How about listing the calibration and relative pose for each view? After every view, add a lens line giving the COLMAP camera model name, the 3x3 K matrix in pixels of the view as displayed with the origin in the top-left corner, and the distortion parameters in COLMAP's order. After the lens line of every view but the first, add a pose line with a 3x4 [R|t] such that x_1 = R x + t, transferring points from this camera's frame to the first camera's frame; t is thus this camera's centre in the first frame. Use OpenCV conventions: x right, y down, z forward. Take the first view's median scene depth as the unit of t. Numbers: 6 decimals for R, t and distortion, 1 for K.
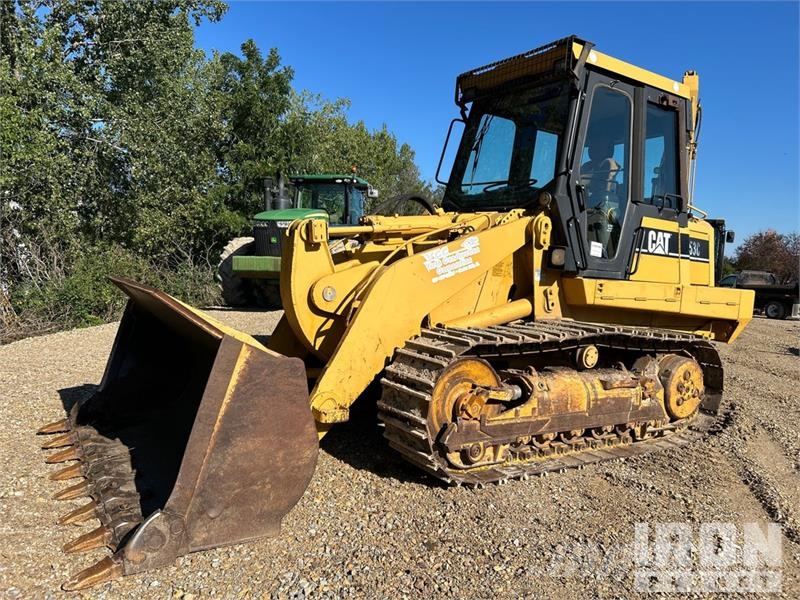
lens RADIAL K [[607.7, 0, 407.2], [0, 607.7, 301.3], [0, 0, 1]] dist [0.034506, -0.027118]
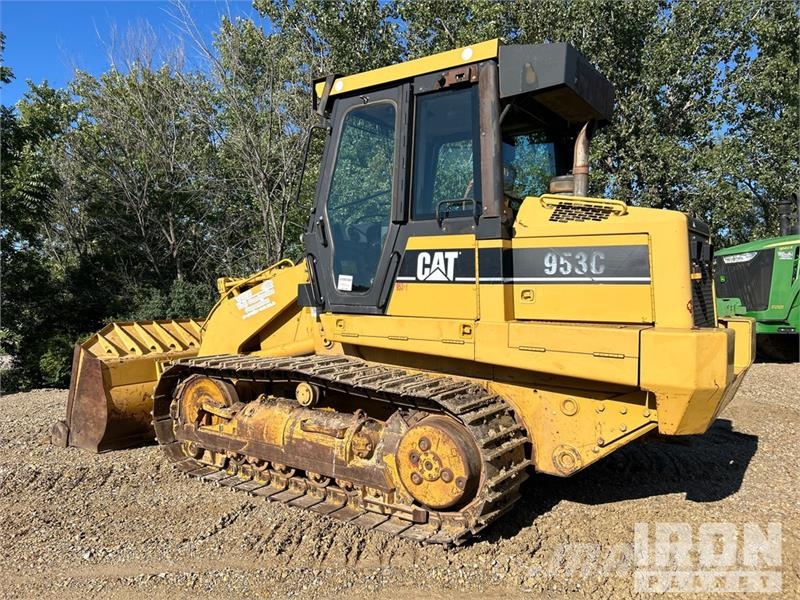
lens RADIAL K [[607.7, 0, 402.0], [0, 607.7, 304.6], [0, 0, 1]] dist [0.034506, -0.027118]
pose [[0.360516, -0.036086, -0.932055, 1.117459], [-0.039312, 0.997776, -0.053837, -0.005144], [0.931924, 0.056050, 0.358296, 0.697487]]
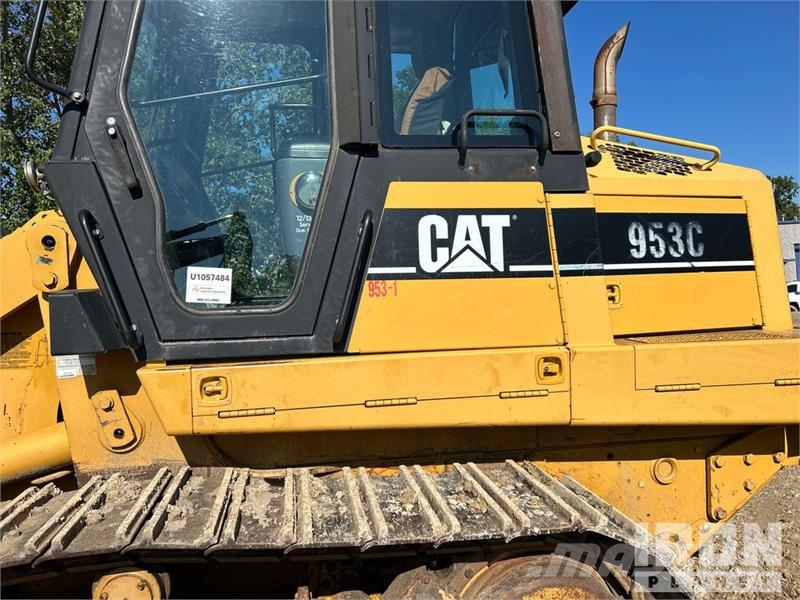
lens RADIAL K [[607.7, 0, 399.9], [0, 607.7, 301.1], [0, 0, 1]] dist [0.034506, -0.027118]
pose [[0.908122, -0.087081, -0.409549, 0.532077], [0.068536, 0.995856, -0.059776, -0.041538], [0.413058, 0.026215, 0.910327, 0.653063]]
